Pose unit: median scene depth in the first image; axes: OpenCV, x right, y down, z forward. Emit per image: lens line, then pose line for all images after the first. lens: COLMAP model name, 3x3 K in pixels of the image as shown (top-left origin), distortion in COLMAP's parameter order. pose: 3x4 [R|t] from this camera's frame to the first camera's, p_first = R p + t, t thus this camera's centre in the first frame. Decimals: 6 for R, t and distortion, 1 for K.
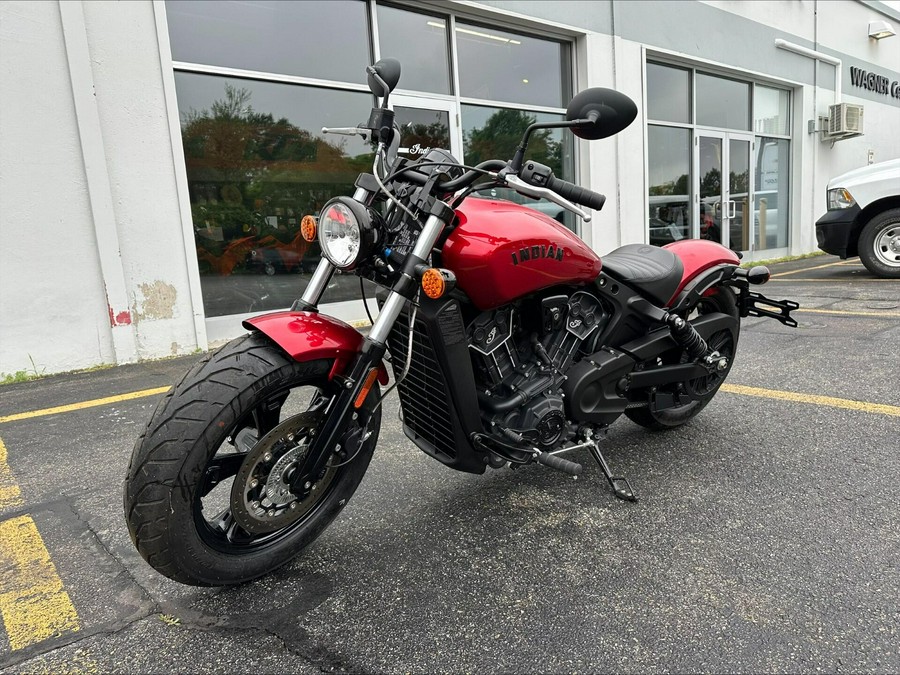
lens RADIAL K [[632.5, 0, 443.1], [0, 632.5, 338.2], [0, 0, 1]] dist [0.060172, -0.079209]
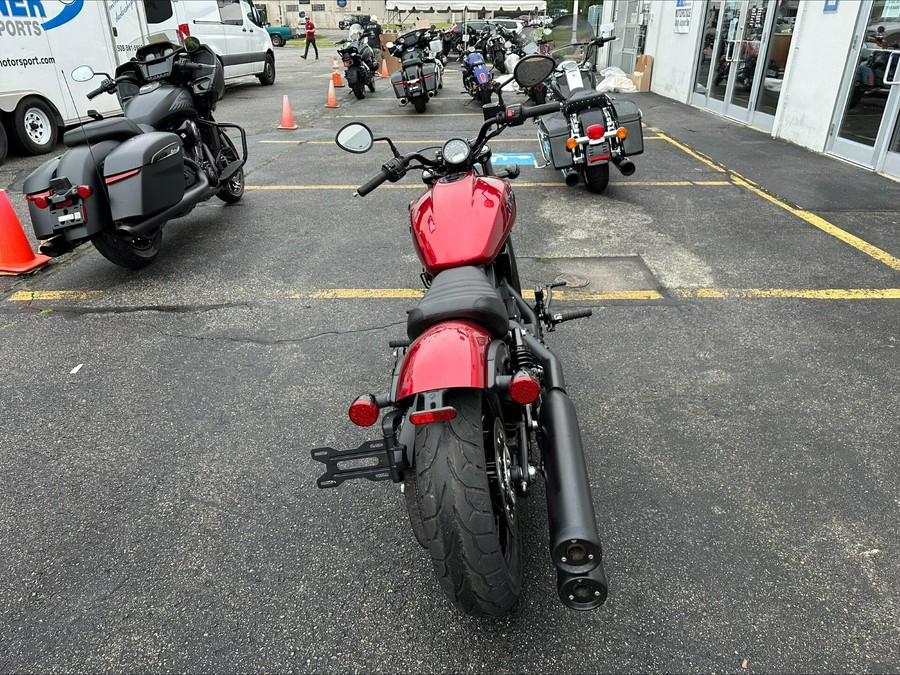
lens RADIAL K [[637.9, 0, 447.6], [0, 637.9, 335.8], [0, 0, 1]] dist [0.028687, -0.033297]
pose [[-0.655020, 0.390856, -0.646669, 0.387178], [-0.061347, 0.825487, 0.561077, -0.249417], [0.753117, 0.407188, -0.516733, 0.640475]]
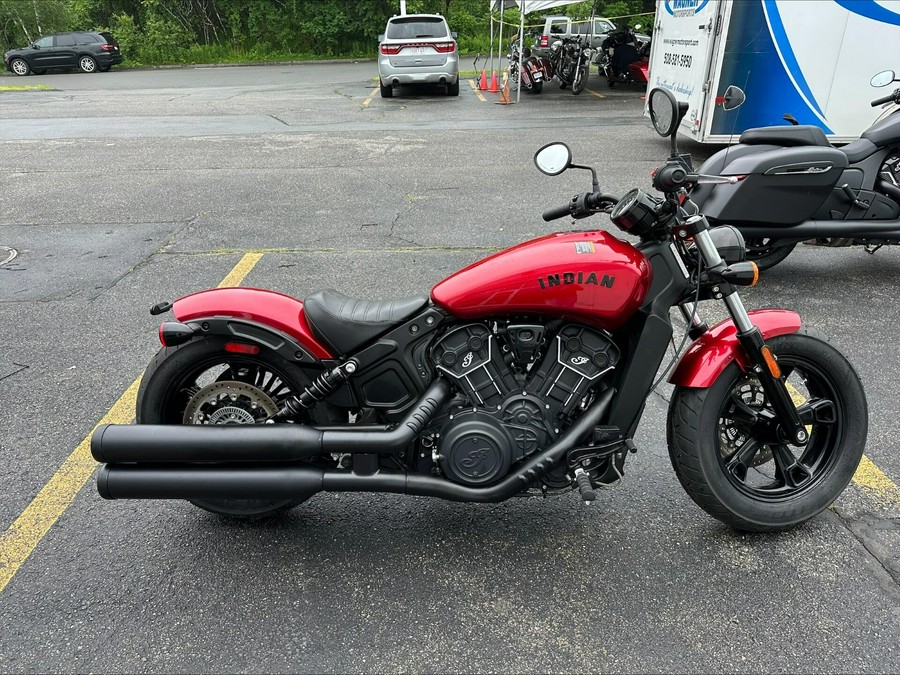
lens RADIAL K [[632.5, 0, 443.1], [0, 632.5, 338.2], [0, 0, 1]] dist [0.060172, -0.079209]
pose [[-0.780419, -0.200938, 0.592090, -0.152442], [0.153822, 0.856150, 0.493301, -0.220806], [-0.606040, 0.476058, -0.637247, 0.664414]]
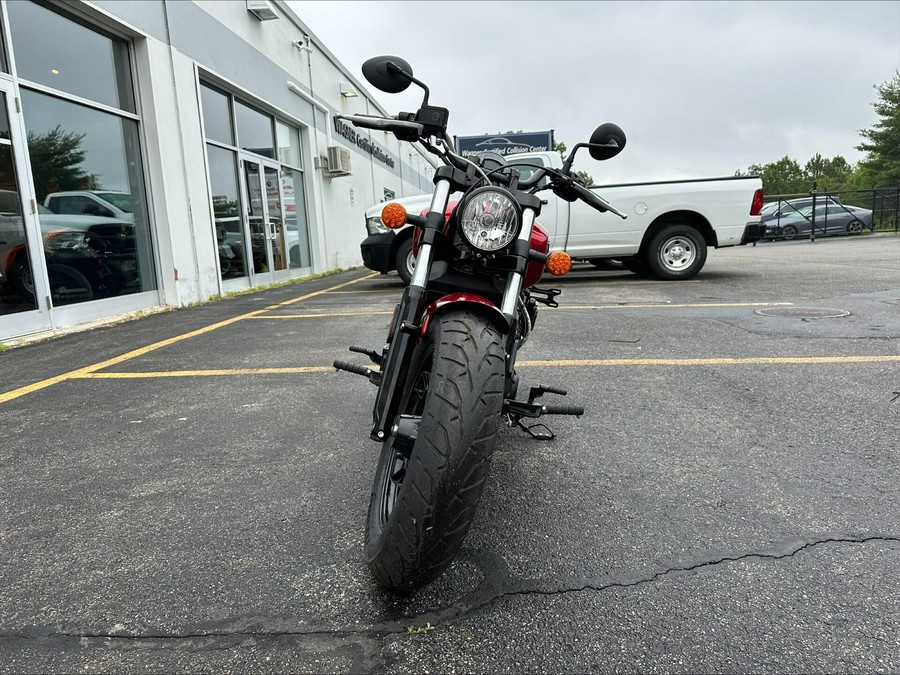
lens RADIAL K [[640.6, 0, 450.0], [0, 640.6, 337.5], [0, 0, 1]] dist [0.071150, -0.107229]
pose [[0.693556, -0.078942, 0.716064, -0.295854], [0.106957, 0.994245, 0.006016, 0.006935], [-0.712418, 0.072415, 0.698009, 0.082842]]
